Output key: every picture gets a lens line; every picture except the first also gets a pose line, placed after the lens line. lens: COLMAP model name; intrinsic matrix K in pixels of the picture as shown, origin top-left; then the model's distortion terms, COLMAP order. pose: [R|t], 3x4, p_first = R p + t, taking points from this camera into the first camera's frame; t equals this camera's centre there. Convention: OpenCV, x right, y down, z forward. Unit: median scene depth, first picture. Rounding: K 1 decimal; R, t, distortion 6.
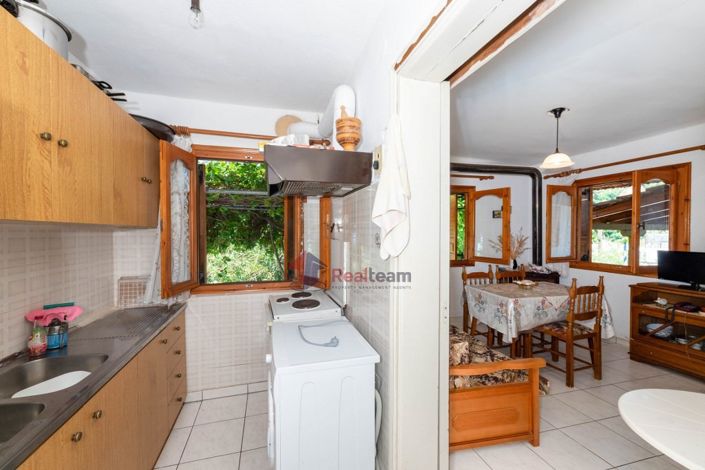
lens RADIAL K [[290.2, 0, 355.0], [0, 290.2, 232.3], [0, 0, 1]] dist [0.003993, 0.001164]
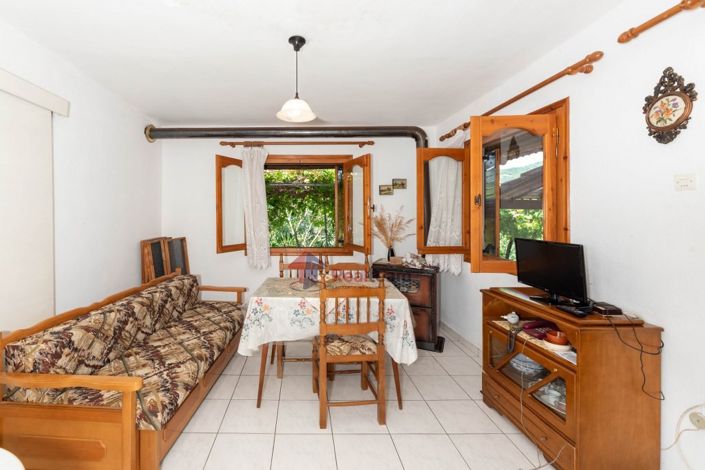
lens RADIAL K [[310.4, 0, 302.4], [0, 310.4, 211.9], [0, 0, 1]] dist [-0.004792, -0.000457]
pose [[0.966729, 0.000608, -0.255801, 0.564149], [-0.004588, 0.999878, -0.014961, 0.012729], [0.255761, 0.015637, 0.966614, 0.162710]]
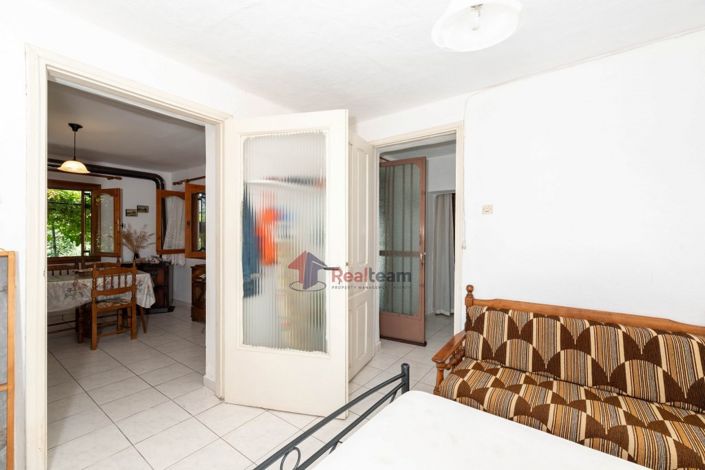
lens RADIAL K [[290.2, 0, 352.3], [0, 290.2, 234.0], [0, 0, 1]] dist [0.003993, 0.001164]
pose [[0.775730, 0.006125, 0.631035, 0.515234], [-0.003090, 0.999978, -0.005908, 0.025183], [-0.631057, 0.002633, 0.775732, -0.426605]]
